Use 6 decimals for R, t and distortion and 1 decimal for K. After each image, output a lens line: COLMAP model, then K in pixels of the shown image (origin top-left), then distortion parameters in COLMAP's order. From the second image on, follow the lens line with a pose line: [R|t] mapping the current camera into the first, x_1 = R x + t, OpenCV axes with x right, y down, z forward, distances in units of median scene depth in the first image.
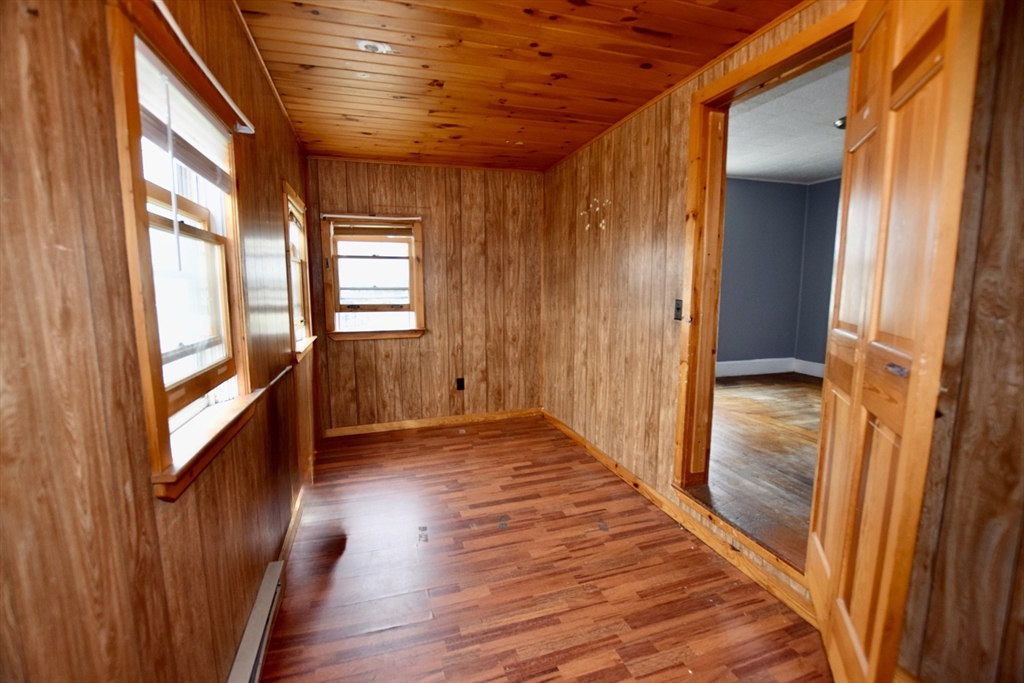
lens RADIAL K [[451.3, 0, 513.1], [0, 451.3, 341.2], [0, 0, 1]] dist [-0.003549, -0.000483]
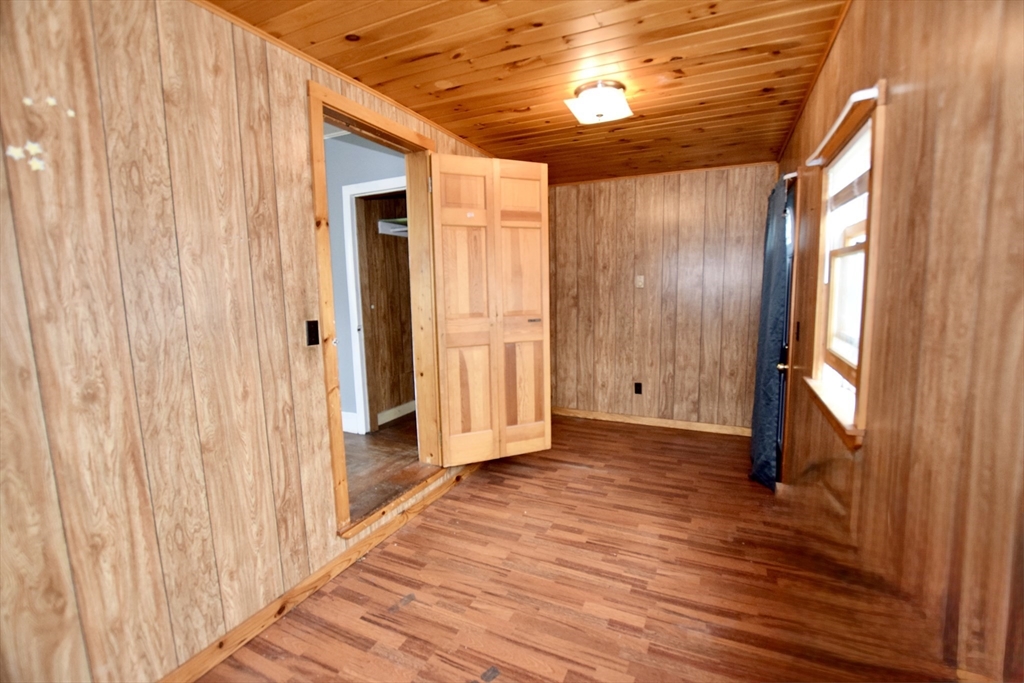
lens RADIAL K [[451.3, 0, 515.6], [0, 451.3, 341.5], [0, 0, 1]] dist [-0.003549, -0.000483]
pose [[-0.736843, -0.065856, 0.672849, -0.451293], [0.107294, 0.971239, 0.212561, -0.185928], [-0.667495, 0.228817, -0.708585, 1.319561]]
